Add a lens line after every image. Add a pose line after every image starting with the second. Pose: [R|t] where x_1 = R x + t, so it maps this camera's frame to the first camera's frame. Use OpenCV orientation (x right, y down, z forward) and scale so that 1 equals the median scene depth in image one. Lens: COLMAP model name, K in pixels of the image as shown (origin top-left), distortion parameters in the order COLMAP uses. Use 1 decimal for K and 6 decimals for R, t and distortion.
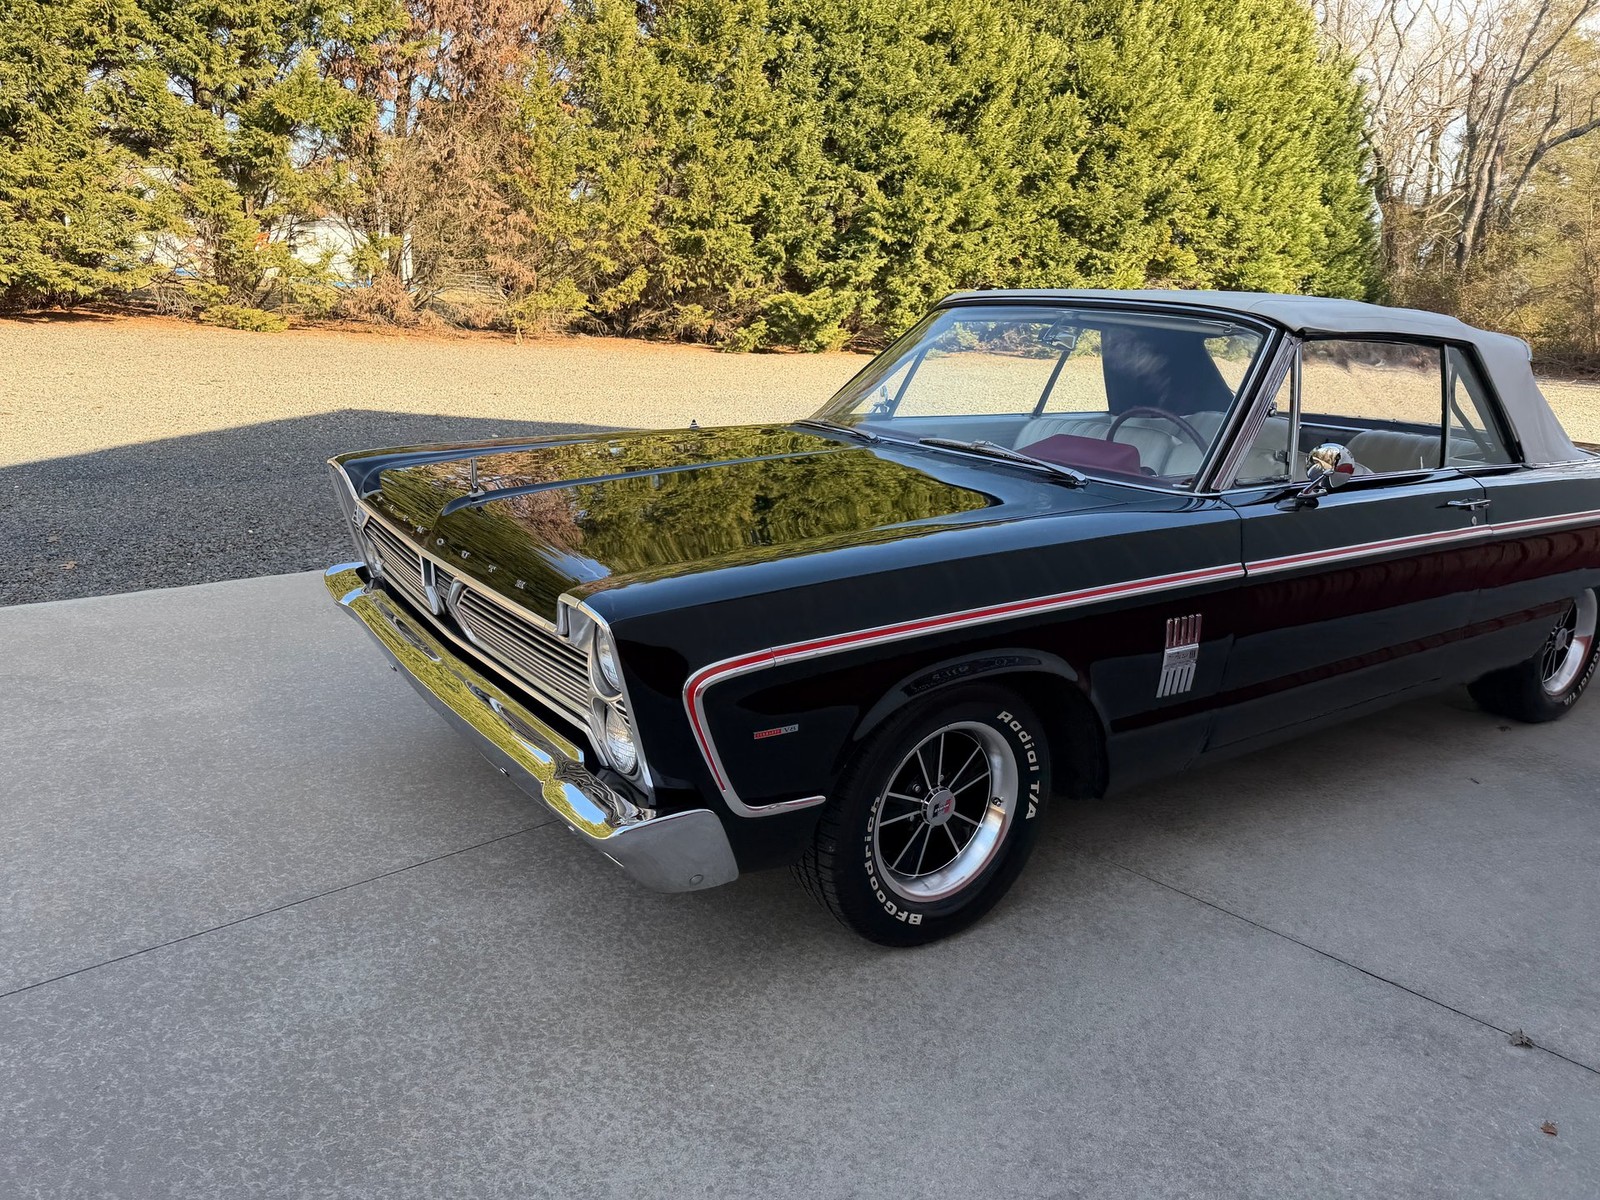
lens RADIAL K [[1106.8, 0, 795.6], [0, 1106.8, 606.6], [0, 0, 1]] dist [0.020909, -0.023029]
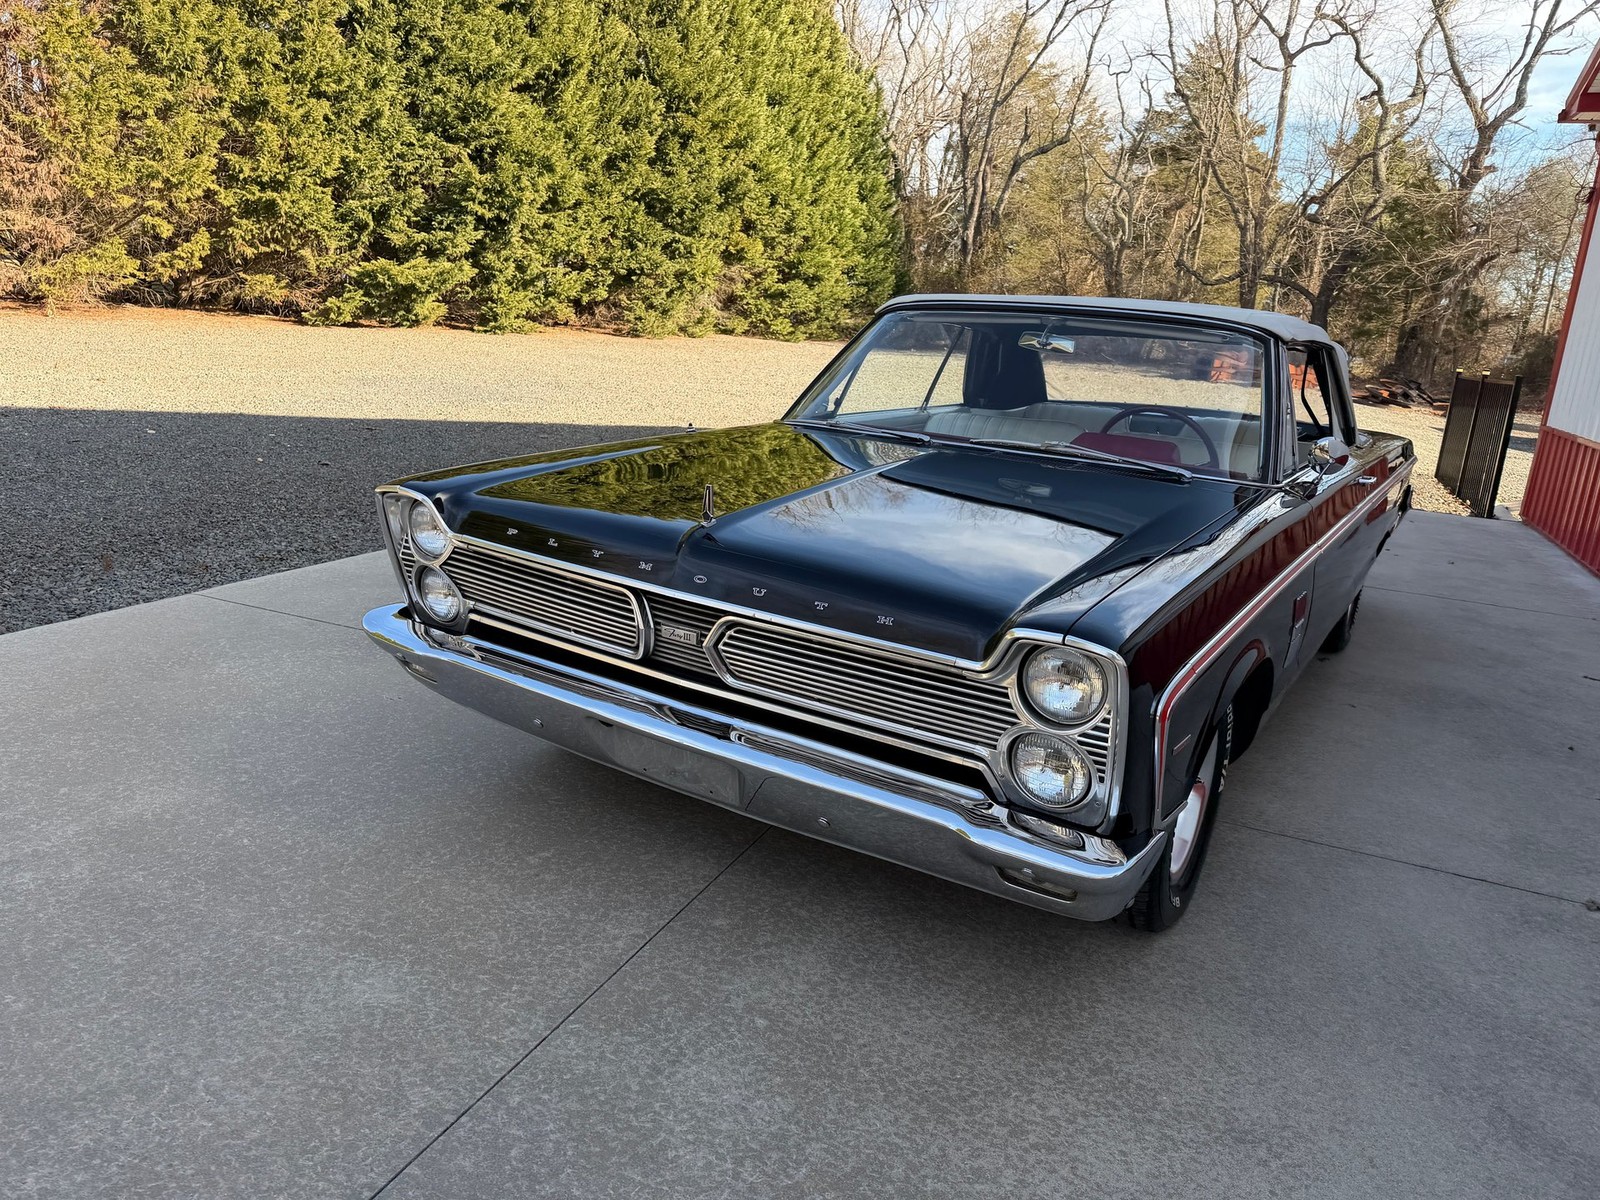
lens RADIAL K [[1106.8, 0, 788.0], [0, 1106.8, 578.0], [0, 0, 1]] dist [0.020909, -0.023029]
pose [[0.923871, -0.075465, 0.375189, -0.153135], [0.076775, 0.996982, 0.011479, -0.016736], [-0.374923, 0.018200, 0.926877, 0.037106]]
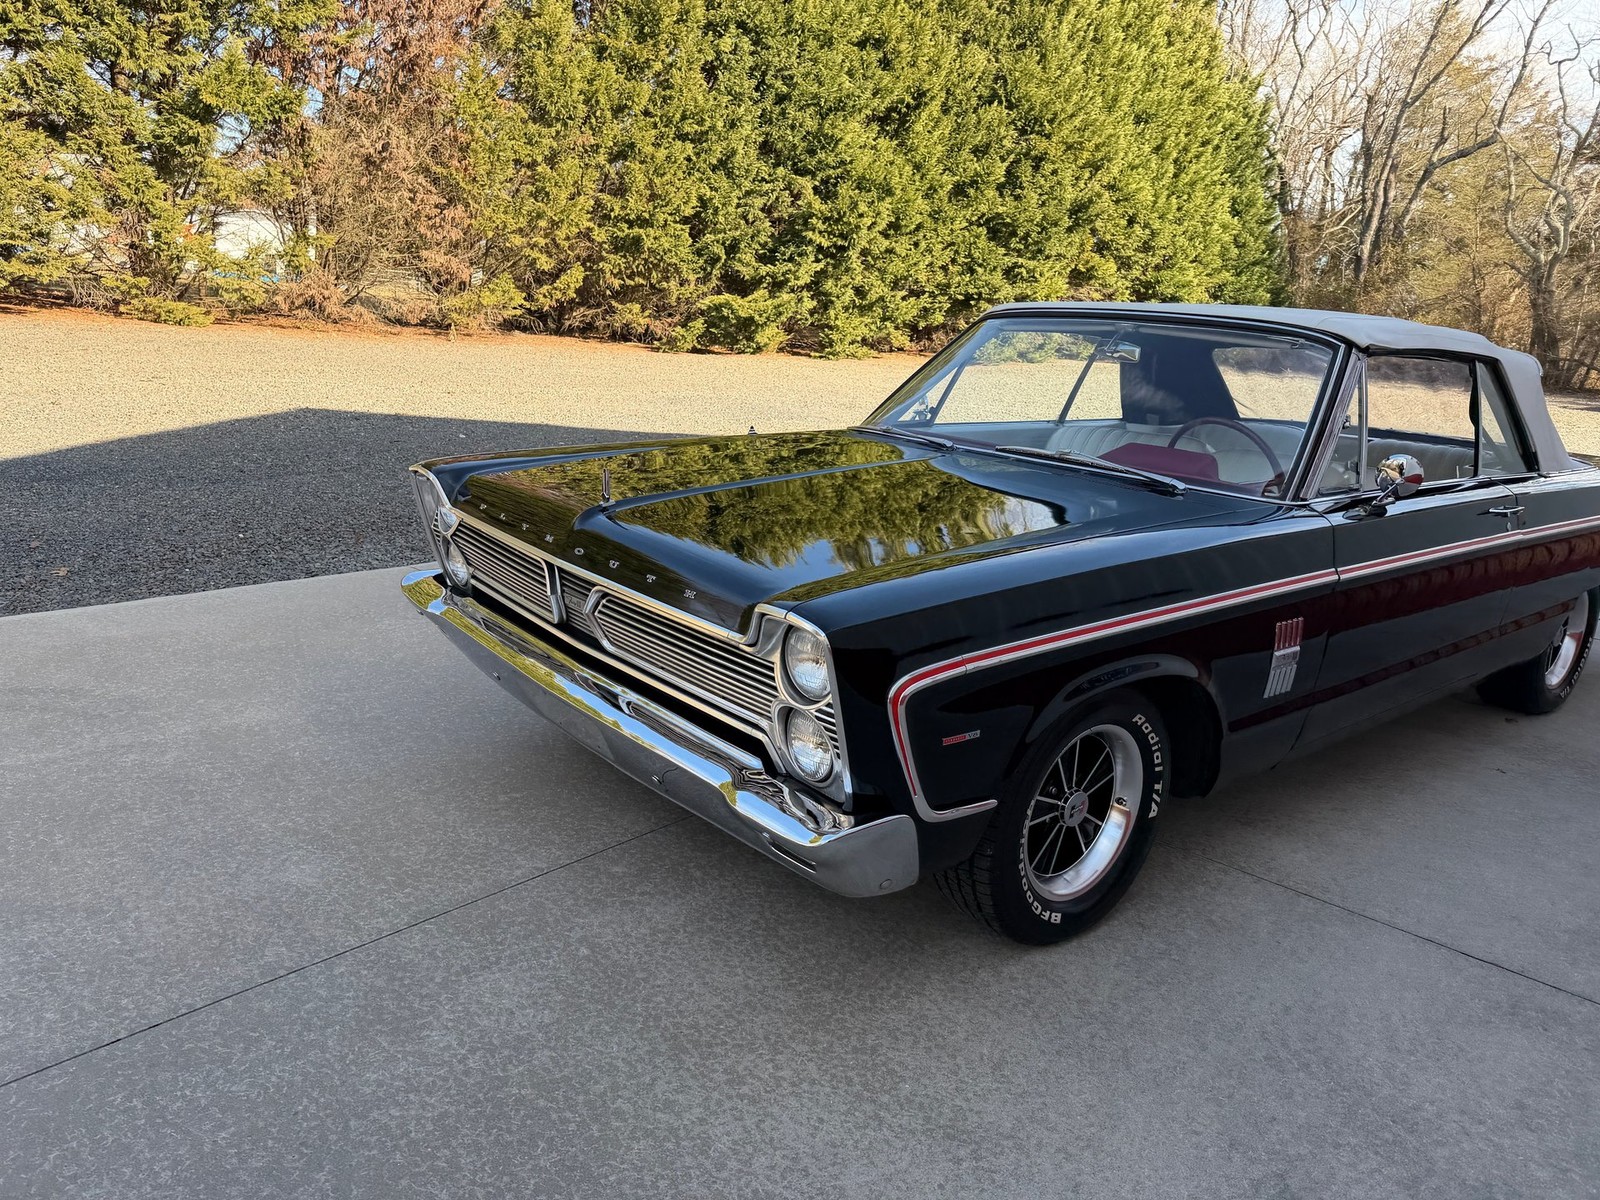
lens RADIAL K [[1106.8, 0, 801.1], [0, 1106.8, 598.2], [0, 0, 1]] dist [0.020909, -0.023029]
pose [[0.996848, -0.006014, 0.079109, -0.051818], [0.006582, 0.999954, -0.006925, -0.002002], [-0.079063, 0.007424, 0.996842, -0.002346]]
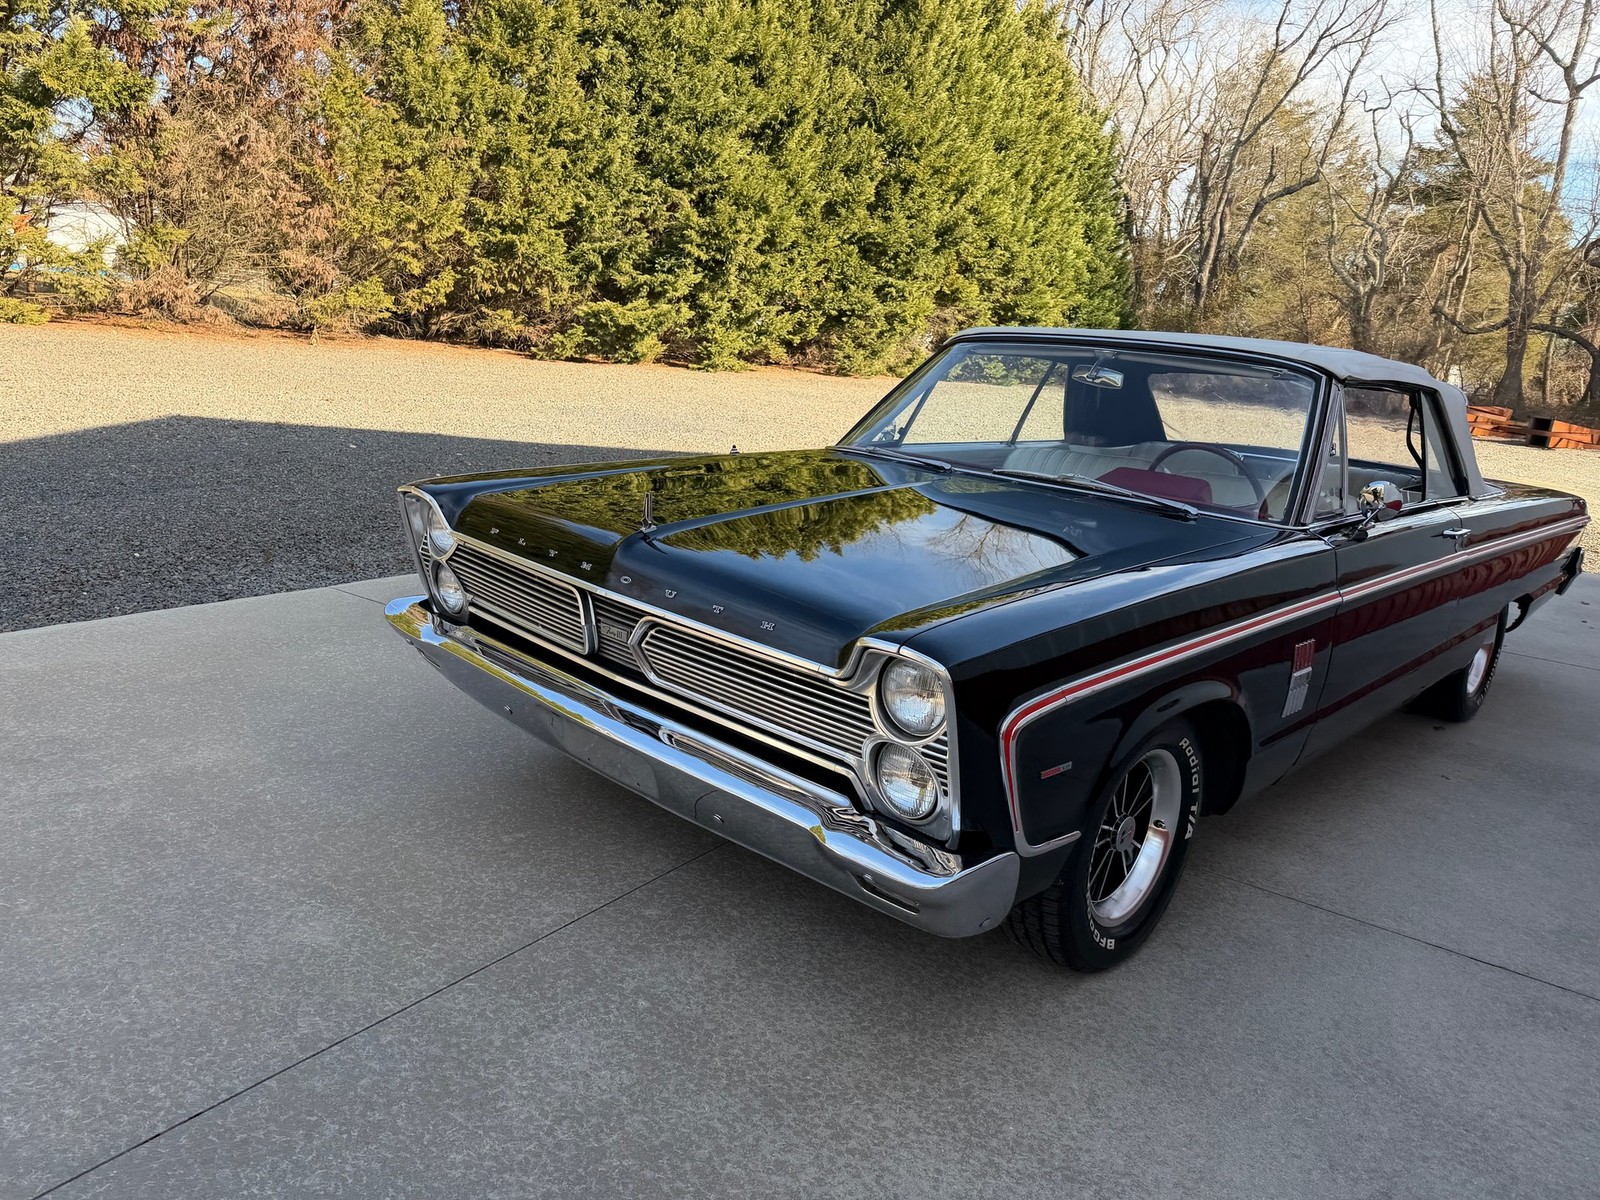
lens RADIAL K [[1106.8, 0, 801.7], [0, 1106.8, 587.4], [0, 0, 1]] dist [0.020909, -0.023029]
pose [[0.979078, -0.010566, 0.203212, -0.094822], [0.015932, 0.999566, -0.024789, -0.006811], [-0.202862, 0.027508, 0.978821, 0.009697]]
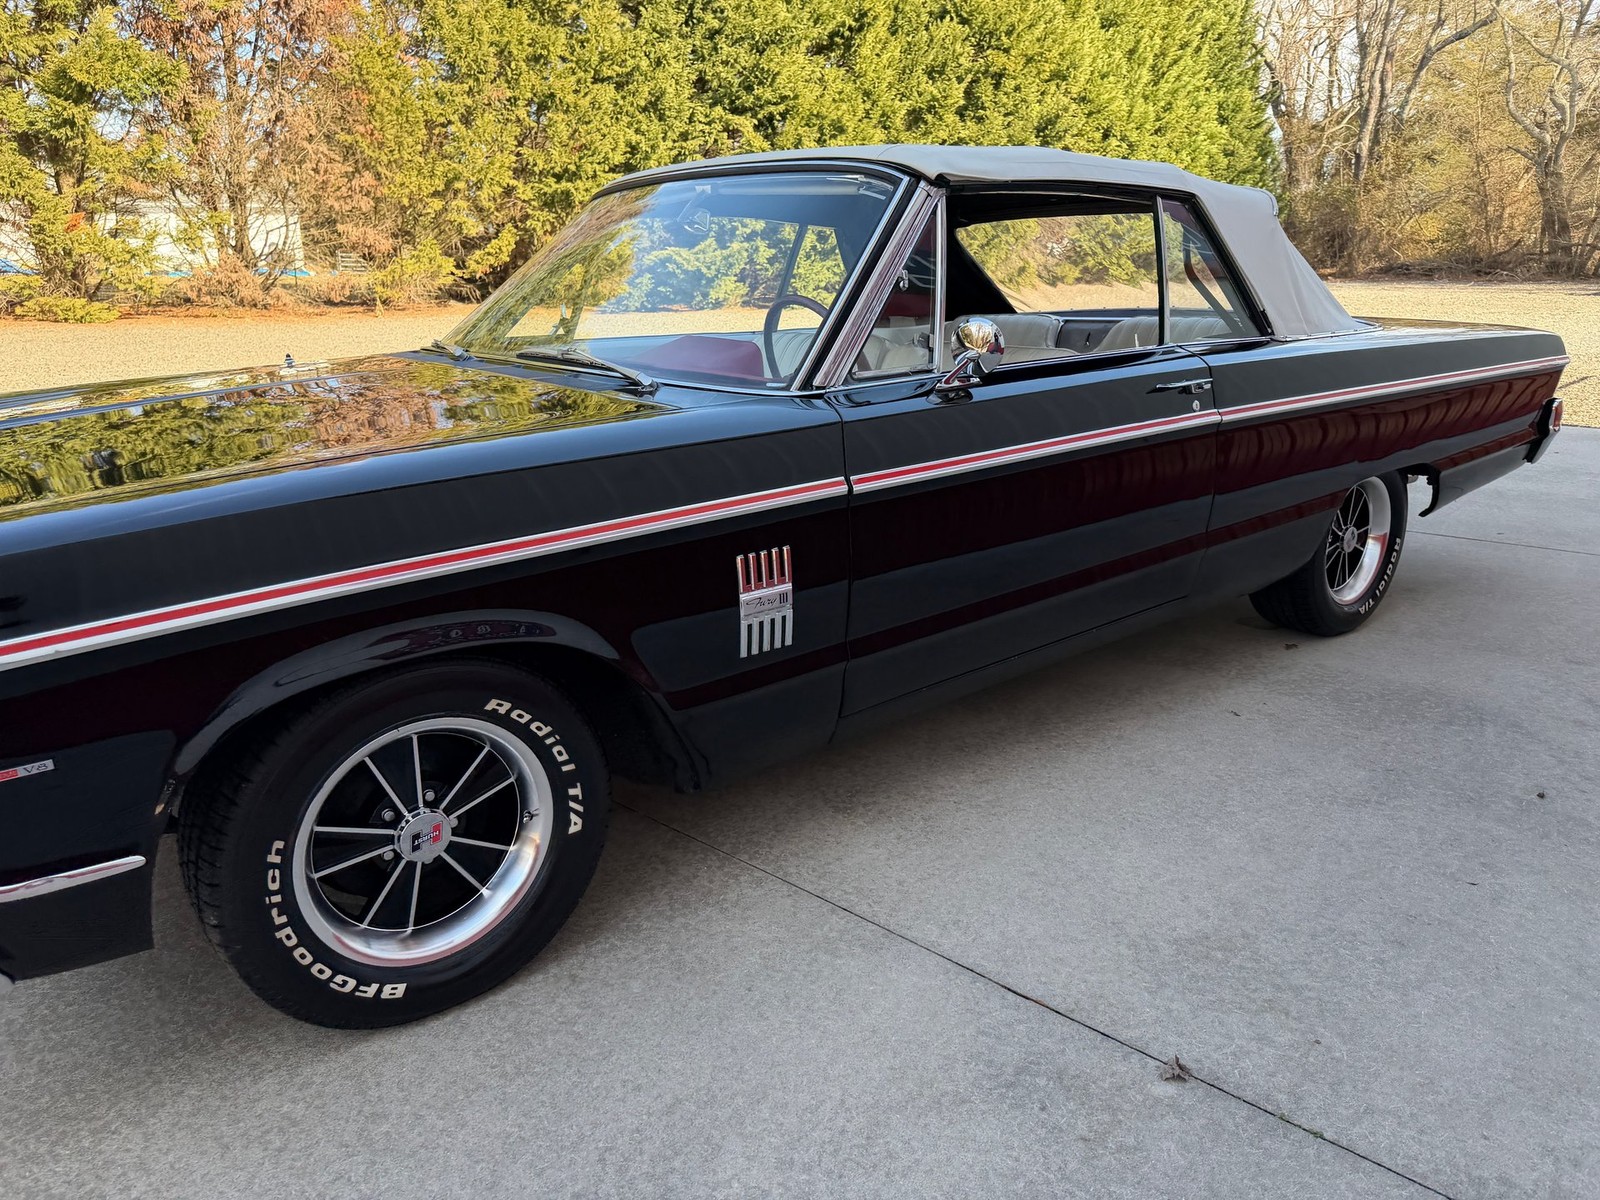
lens RADIAL K [[1106.8, 0, 812.8], [0, 1106.8, 613.3], [0, 0, 1]] dist [0.020909, -0.023029]
pose [[0.994742, -0.085880, 0.055796, 0.091656], [0.083497, 0.995548, 0.043726, 0.005686], [-0.059302, -0.038837, 0.997484, 0.062962]]
